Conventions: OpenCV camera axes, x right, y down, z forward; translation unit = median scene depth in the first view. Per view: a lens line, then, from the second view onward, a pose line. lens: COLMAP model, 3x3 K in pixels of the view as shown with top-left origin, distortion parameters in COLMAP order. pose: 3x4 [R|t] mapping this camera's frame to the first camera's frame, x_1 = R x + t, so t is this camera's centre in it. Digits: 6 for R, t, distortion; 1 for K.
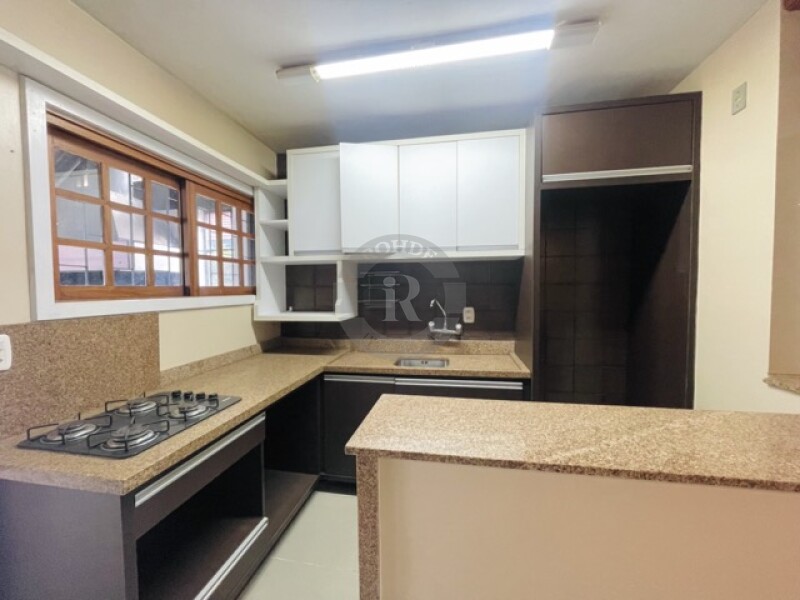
lens RADIAL K [[324.8, 0, 400.3], [0, 324.8, 302.1], [0, 0, 1]] dist [-0.003485, -0.000300]
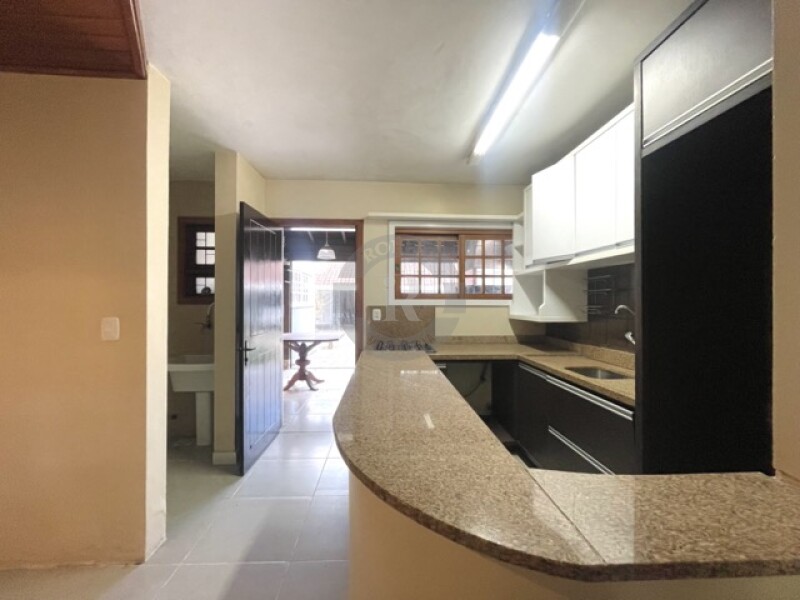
lens RADIAL K [[324.8, 0, 397.2], [0, 324.8, 300.4], [0, 0, 1]] dist [-0.003485, -0.000300]
pose [[0.225501, 0.004878, -0.974231, 0.828580], [-0.049921, 0.998732, -0.006554, 0.015038], [0.972963, 0.050113, 0.225459, 0.229254]]
